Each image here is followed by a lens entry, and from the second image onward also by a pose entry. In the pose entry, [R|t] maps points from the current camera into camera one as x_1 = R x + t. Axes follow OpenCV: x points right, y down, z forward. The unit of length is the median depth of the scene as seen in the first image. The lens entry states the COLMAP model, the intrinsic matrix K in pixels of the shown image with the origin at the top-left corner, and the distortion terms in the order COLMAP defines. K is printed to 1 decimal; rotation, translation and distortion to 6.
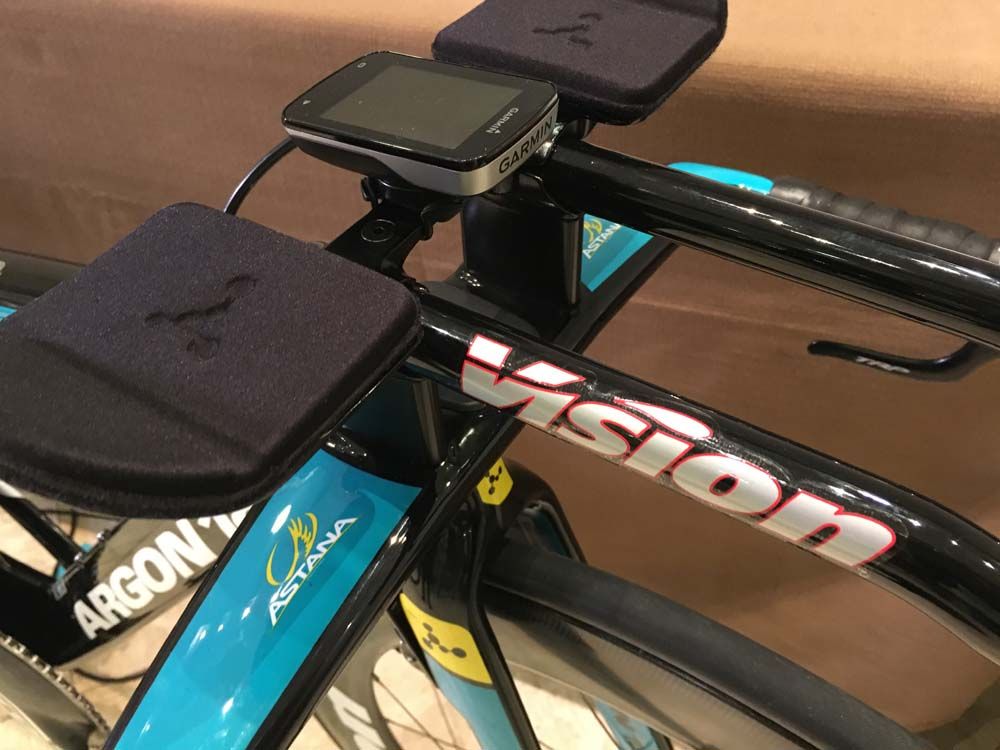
lens RADIAL K [[859.7, 0, 500.0], [0, 859.7, 375.0], [0, 0, 1]] dist [0.101546, -0.173485]
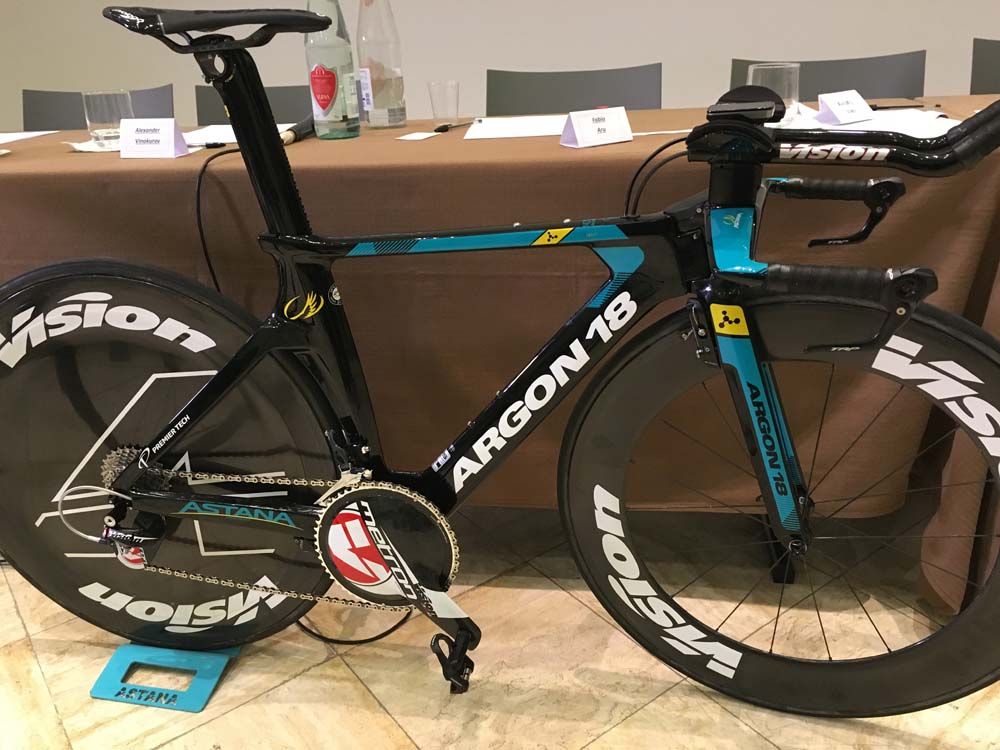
lens RADIAL K [[859.7, 0, 500.0], [0, 859.7, 375.0], [0, 0, 1]] dist [0.101546, -0.173485]
pose [[0.970877, -0.099229, 0.218062, -1.230079], [0.168900, 0.929017, -0.329243, 1.113513], [-0.169912, 0.356485, 0.918721, -1.158266]]
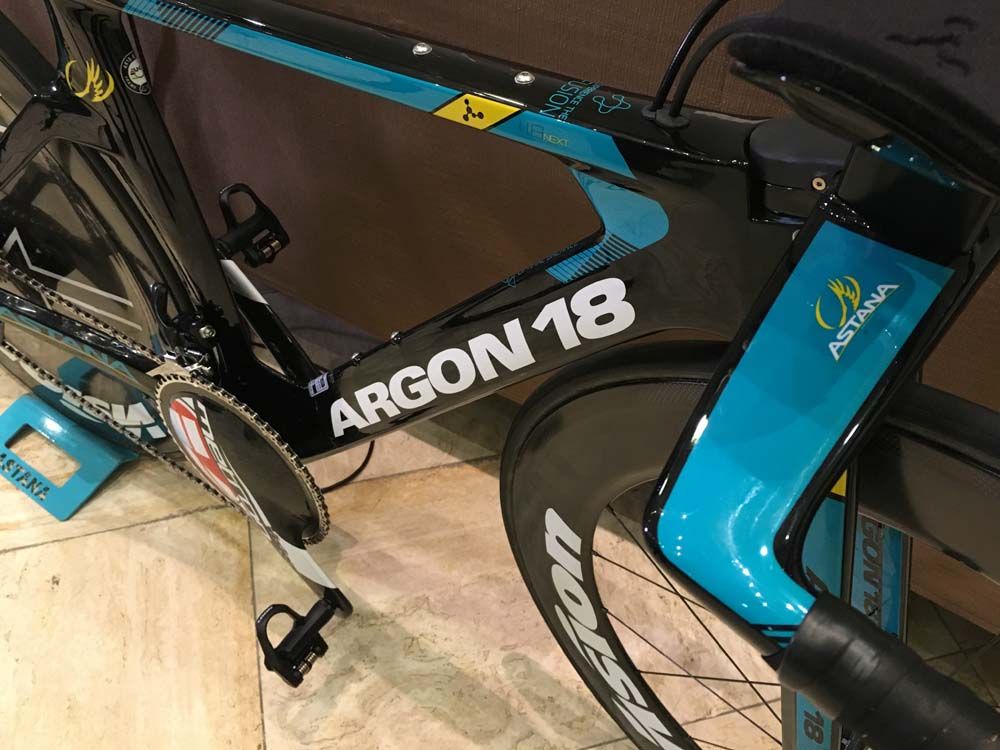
lens RADIAL K [[859.7, 0, 500.0], [0, 859.7, 375.0], [0, 0, 1]] dist [0.101546, -0.173485]
pose [[0.986477, 0.155363, -0.052204, -0.369248], [-0.150047, 0.984225, 0.093737, 0.156638], [0.065944, -0.084637, 0.994227, -0.088990]]
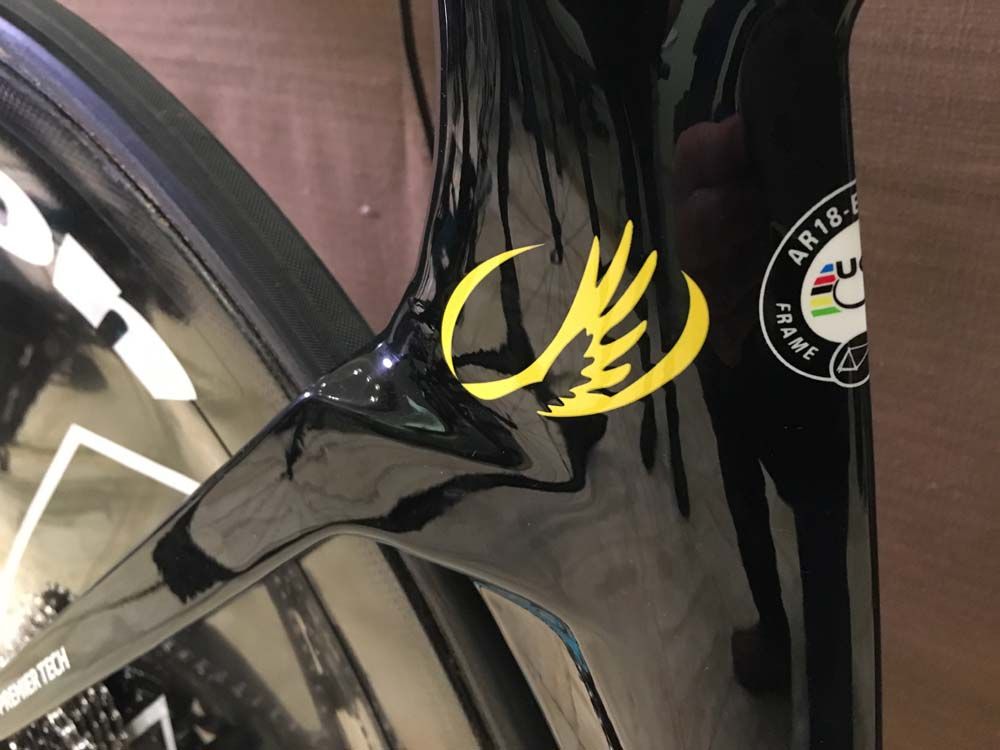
lens RADIAL K [[881.2, 0, 500.0], [0, 881.2, 375.0], [0, 0, 1]] dist [0.092839, -0.191291]
pose [[0.955482, 0.138594, -0.260473, -1.139273], [-0.202399, 0.950231, -0.236844, 0.014782], [0.214684, 0.279019, 0.935980, 1.043312]]
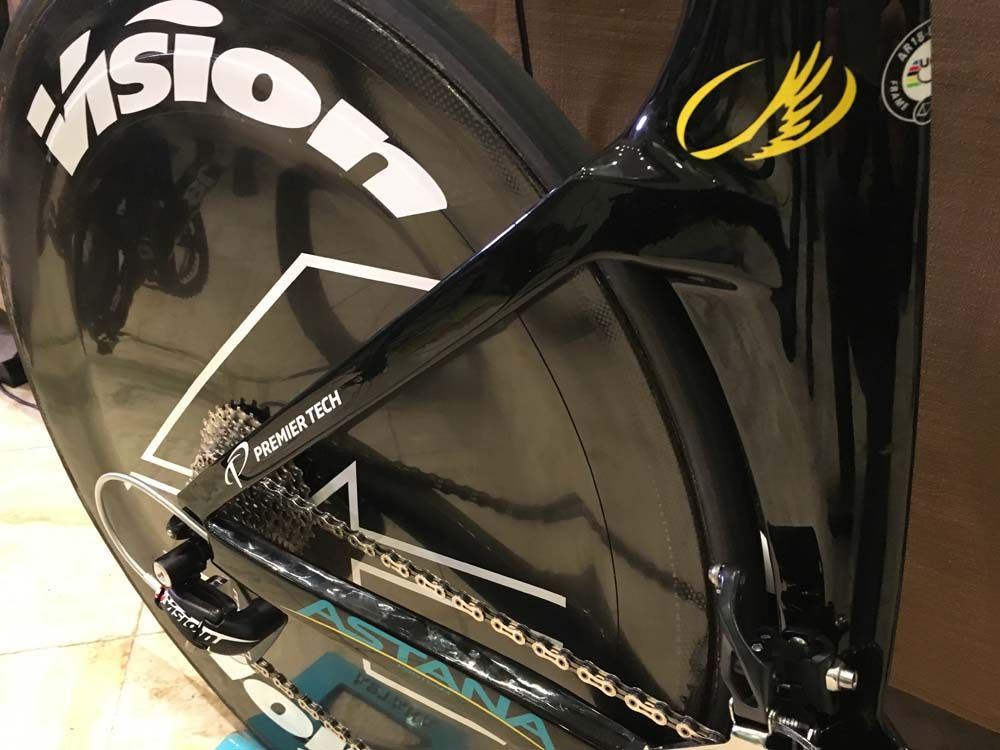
lens RADIAL K [[859.7, 0, 500.0], [0, 859.7, 375.0], [0, 0, 1]] dist [0.101546, -0.173485]
pose [[0.975533, 0.135894, -0.172822, -1.267591], [-0.171451, 0.962307, -0.211114, 0.281865], [0.137619, 0.235579, 0.962062, 0.753484]]
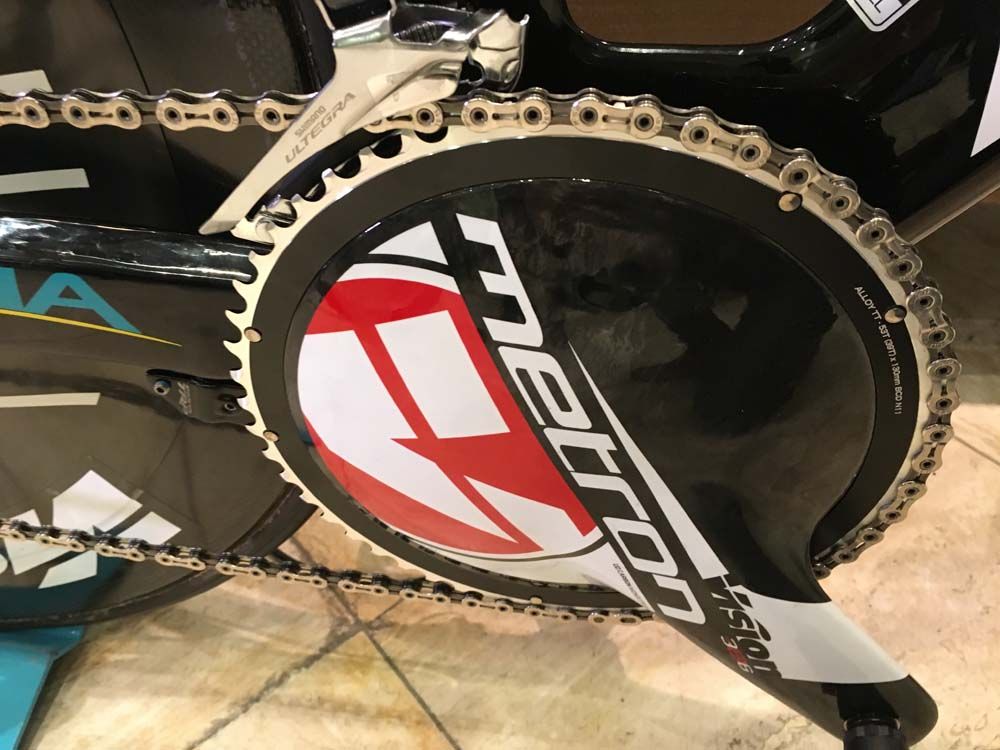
lens RADIAL K [[859.7, 0, 500.0], [0, 859.7, 375.0], [0, 0, 1]] dist [0.101546, -0.173485]
pose [[0.960756, -0.199444, 0.192794, -1.188363], [0.199305, 0.979727, 0.020320, 0.567355], [-0.192938, 0.018902, 0.981029, 1.203318]]
